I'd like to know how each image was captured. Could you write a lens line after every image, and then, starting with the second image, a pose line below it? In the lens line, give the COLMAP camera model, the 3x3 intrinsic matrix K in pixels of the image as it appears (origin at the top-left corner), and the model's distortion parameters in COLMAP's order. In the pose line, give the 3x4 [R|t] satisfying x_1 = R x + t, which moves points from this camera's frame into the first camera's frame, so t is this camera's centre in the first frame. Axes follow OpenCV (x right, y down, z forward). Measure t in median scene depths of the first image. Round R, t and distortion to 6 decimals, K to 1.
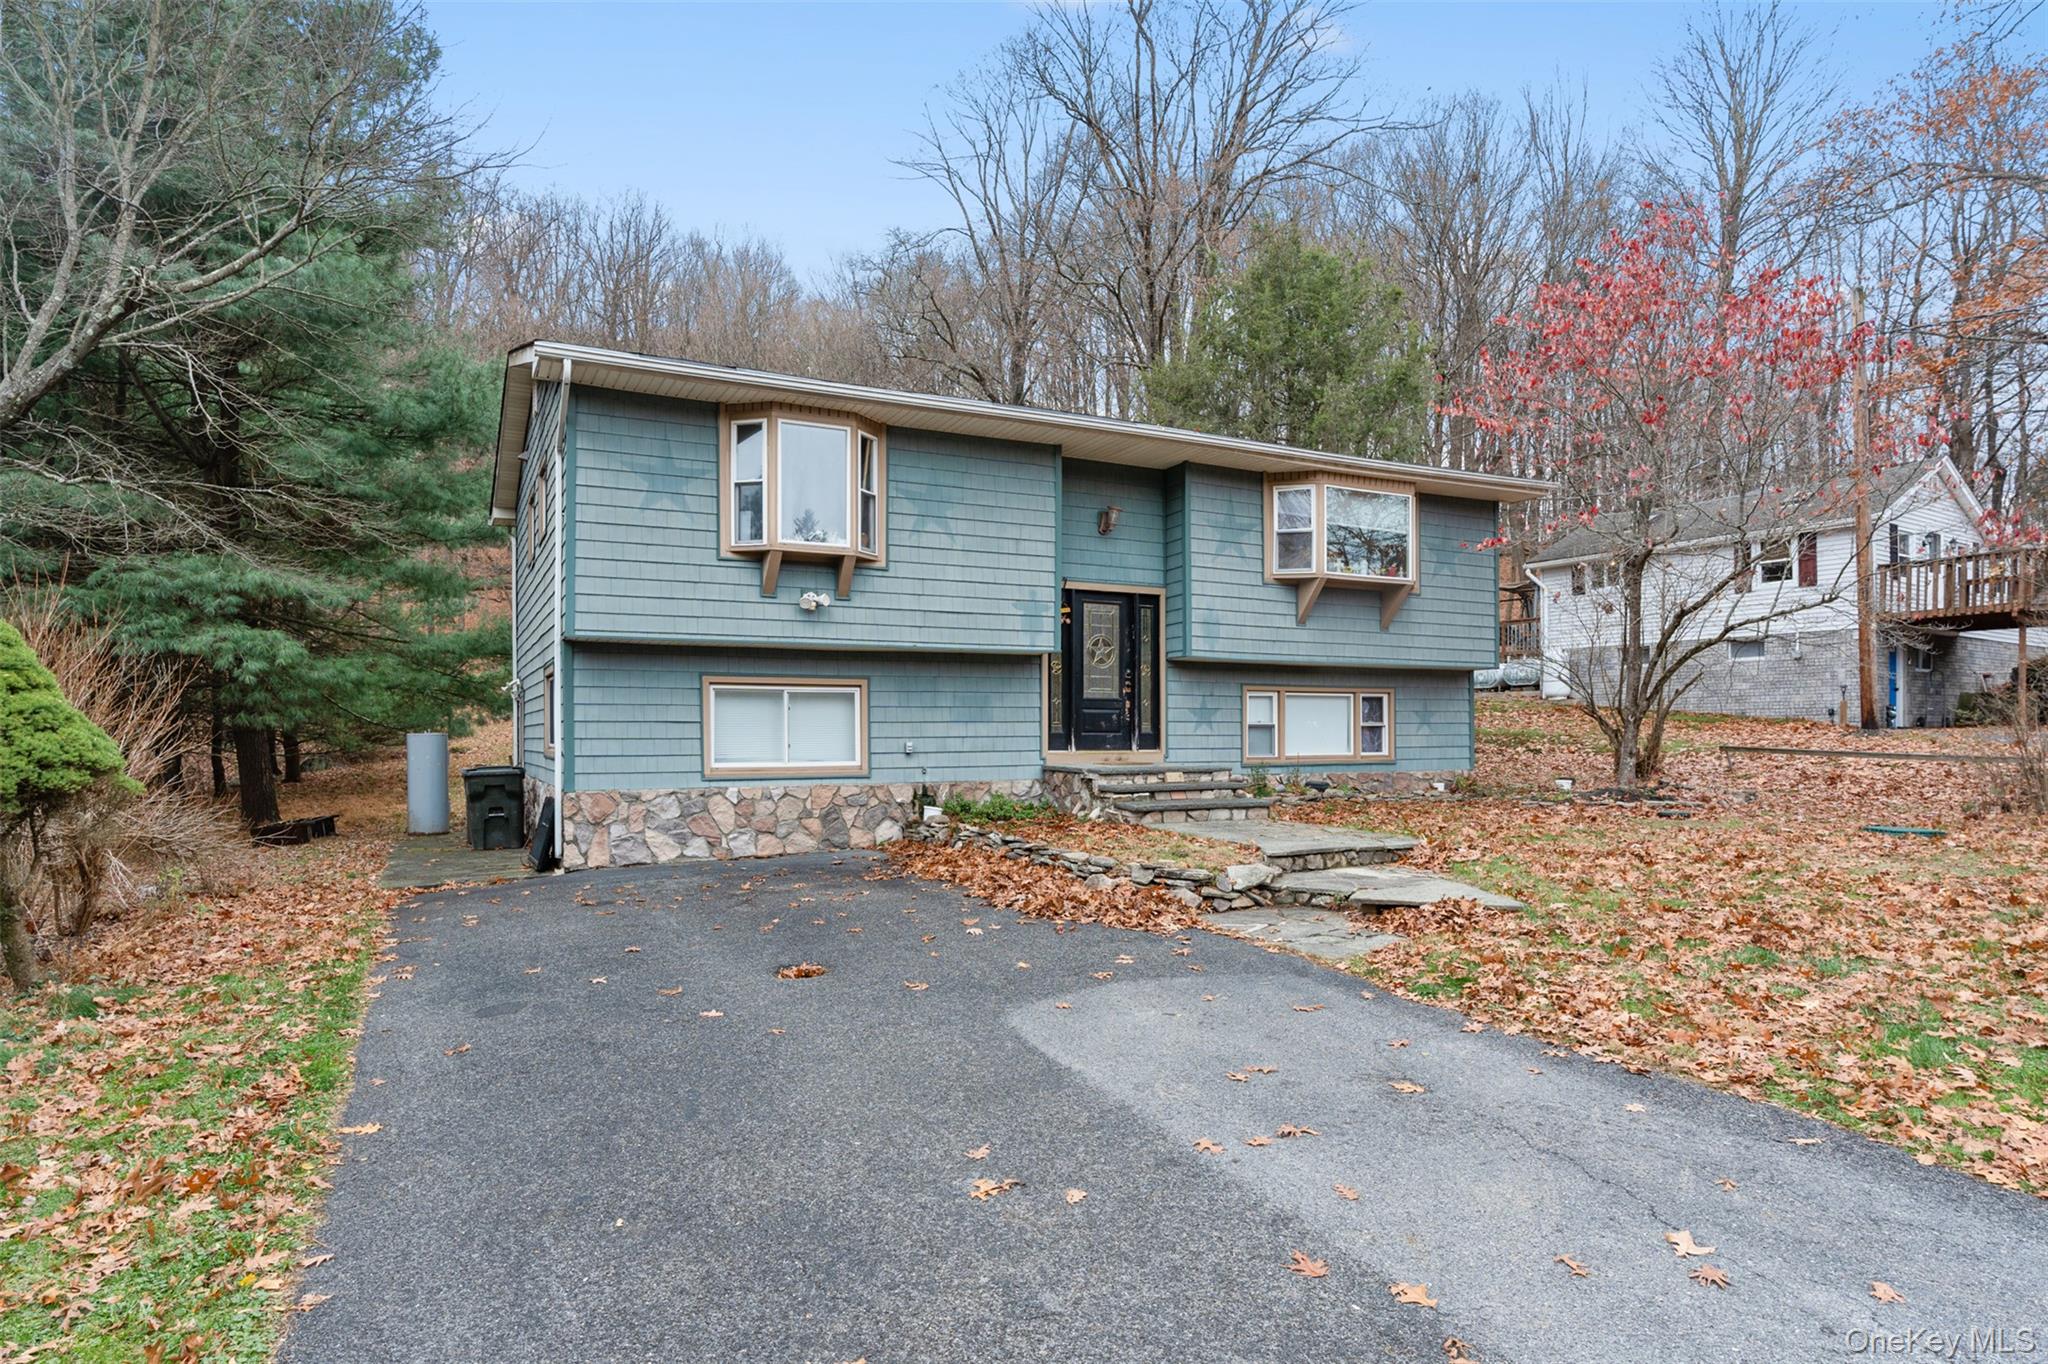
lens RADIAL K [[1137.9, 0, 1031.0], [0, 1137.9, 753.5], [0, 0, 1]] dist [-0.003391, -0.000961]
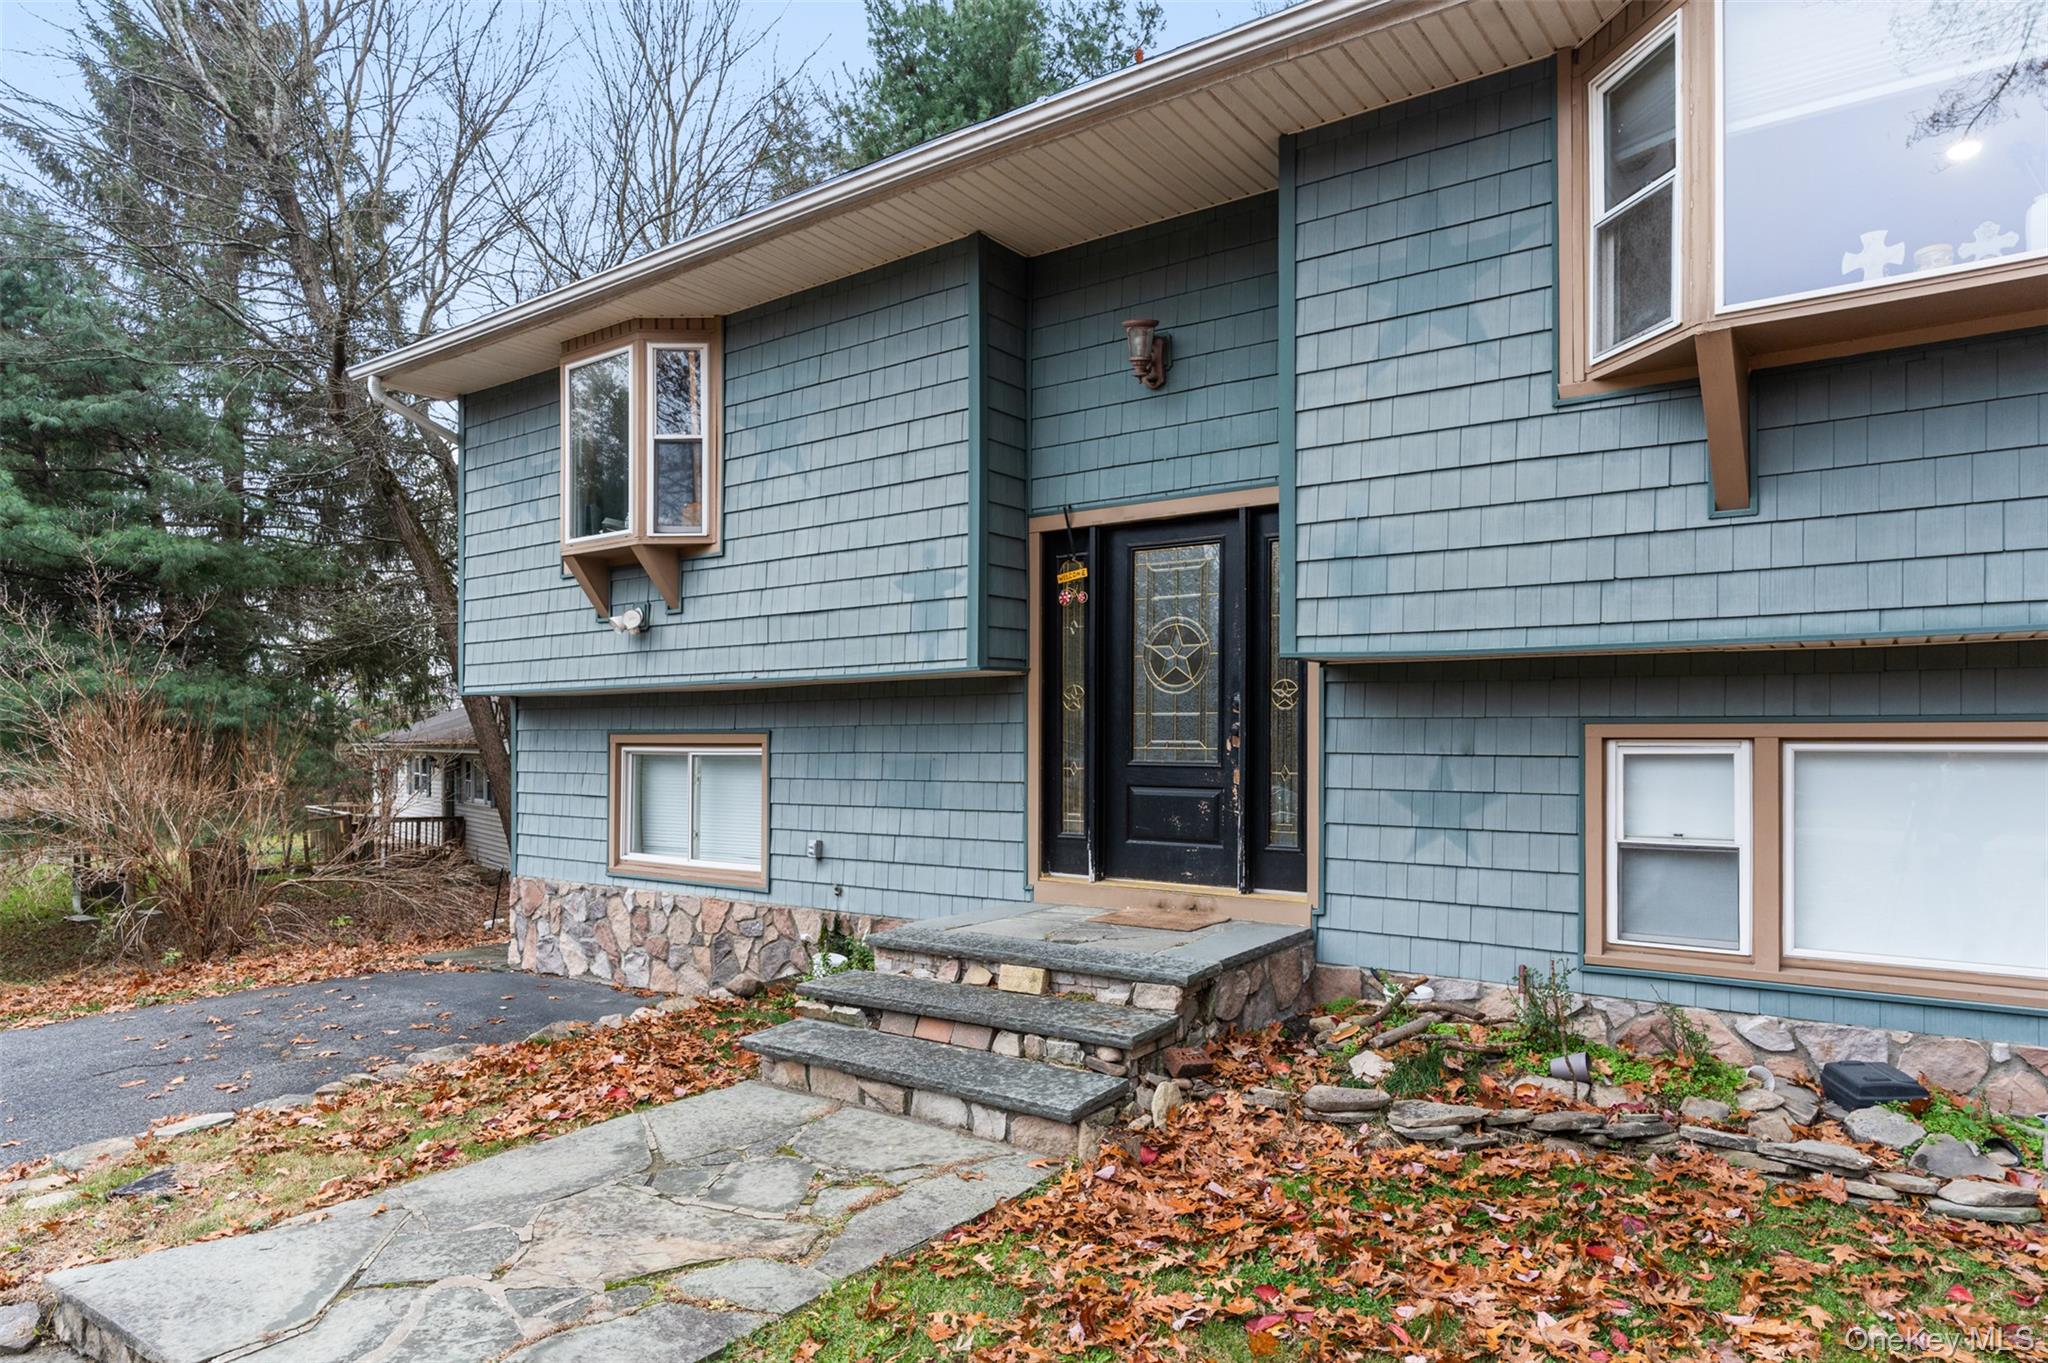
lens RADIAL K [[1215.4, 0, 1023.7], [0, 1215.4, 743.9], [0, 0, 1]] dist [-0.000483, -0.000082]
pose [[0.450944, 0.003078, -0.892547, 0.471836], [-0.016932, 0.999844, -0.005106, -0.054548], [0.892392, 0.017416, 0.450926, 0.768601]]
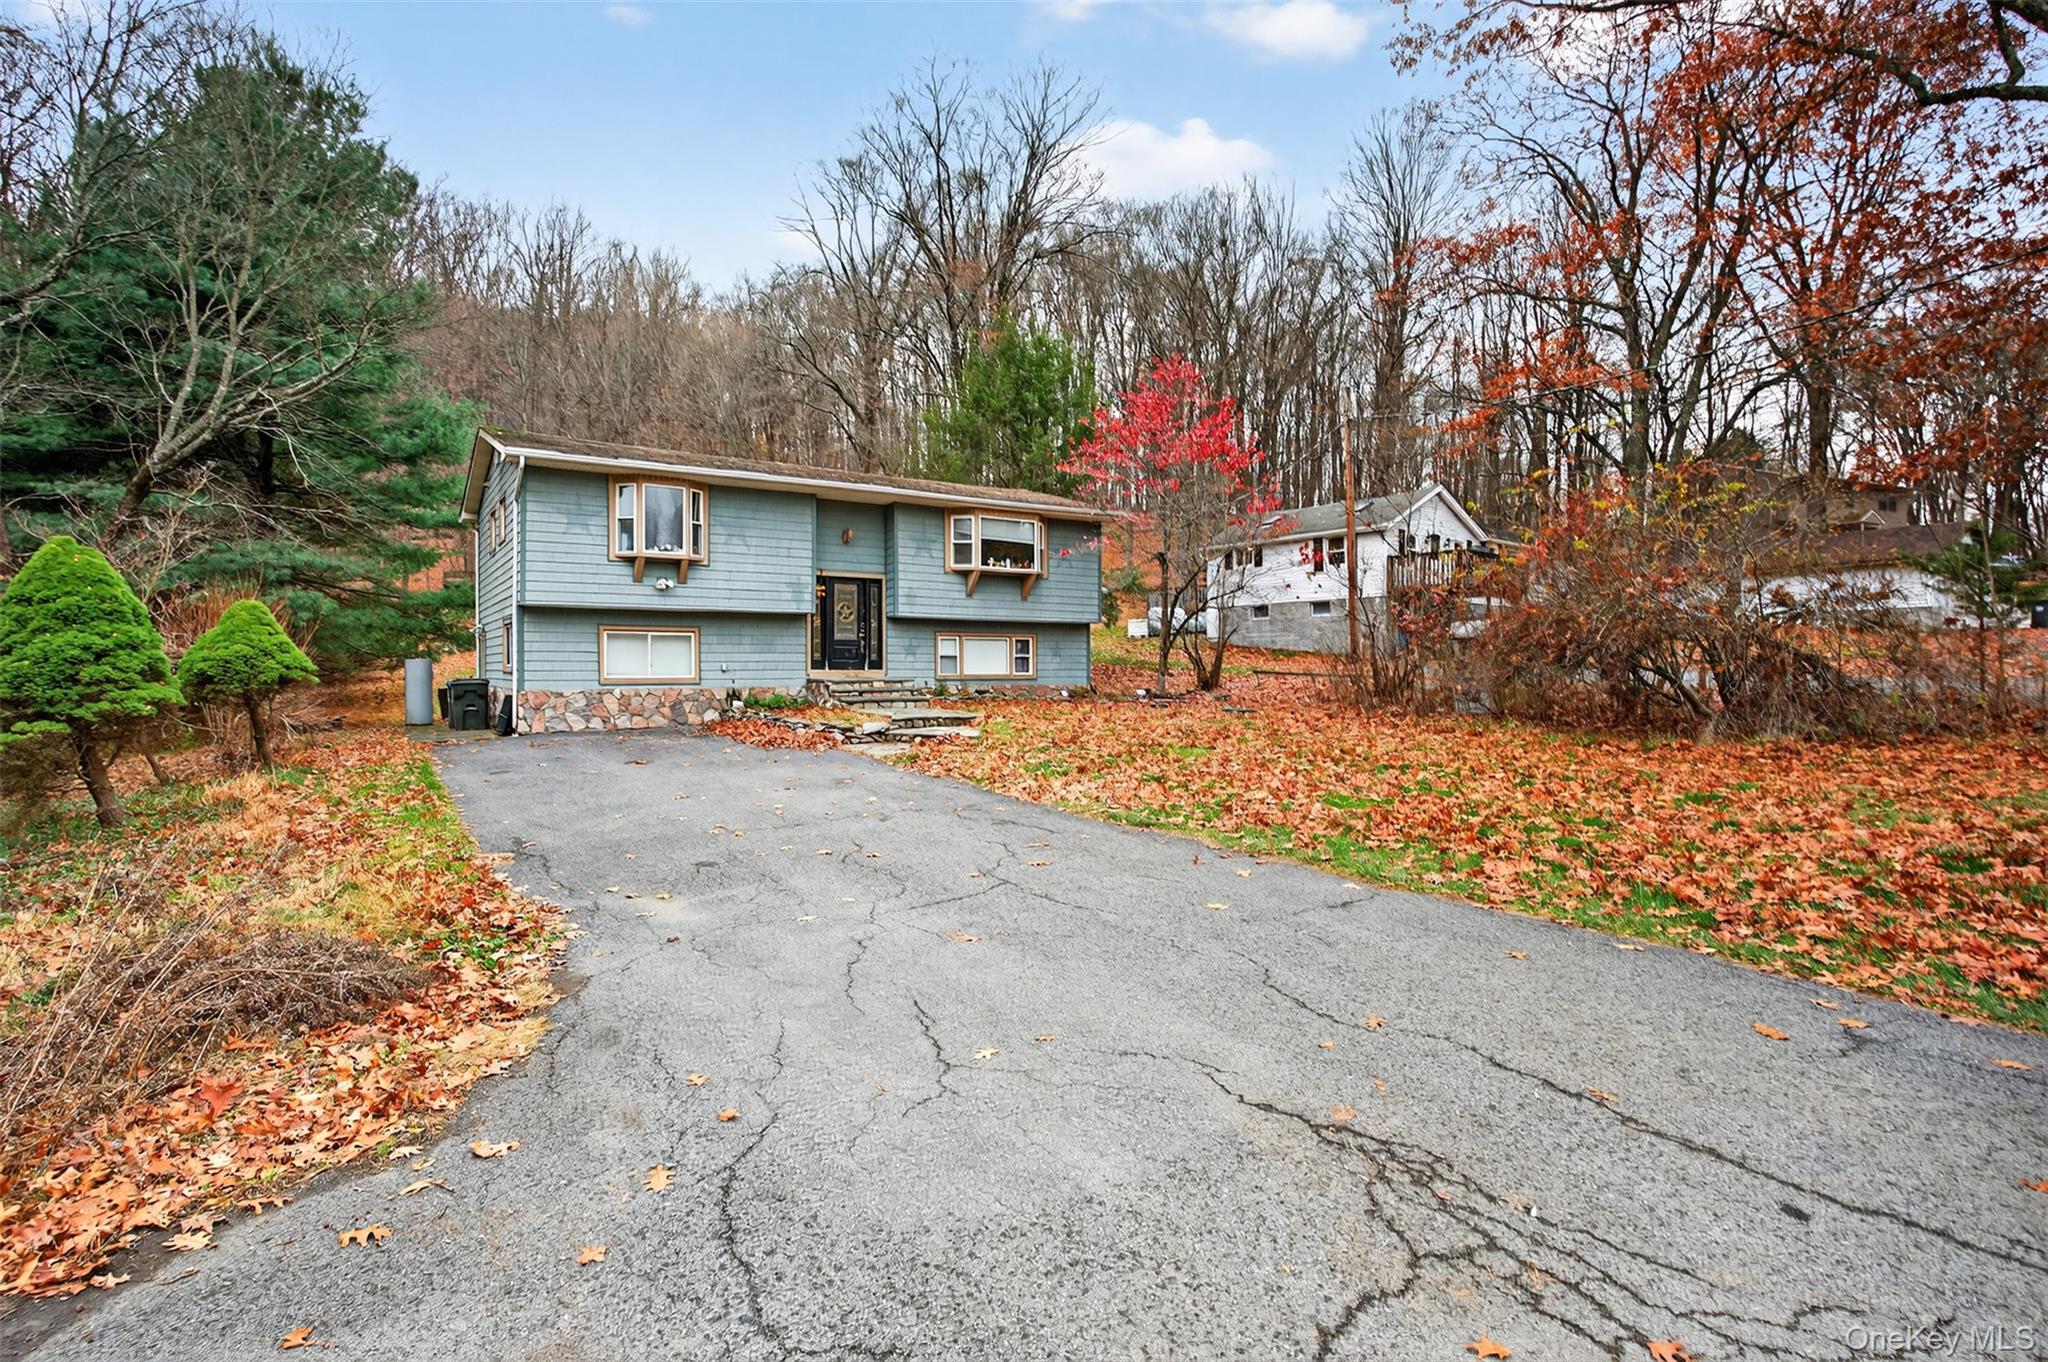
lens RADIAL K [[988.7, 0, 1024.0], [0, 988.7, 681.0], [0, 0, 1]] dist [-0.000741, -0.000235]
pose [[0.994430, 0.001546, 0.105387, 0.178580], [-0.001143, 0.999992, -0.003878, 0.019791], [-0.105392, 0.003736, 0.994424, -0.519177]]
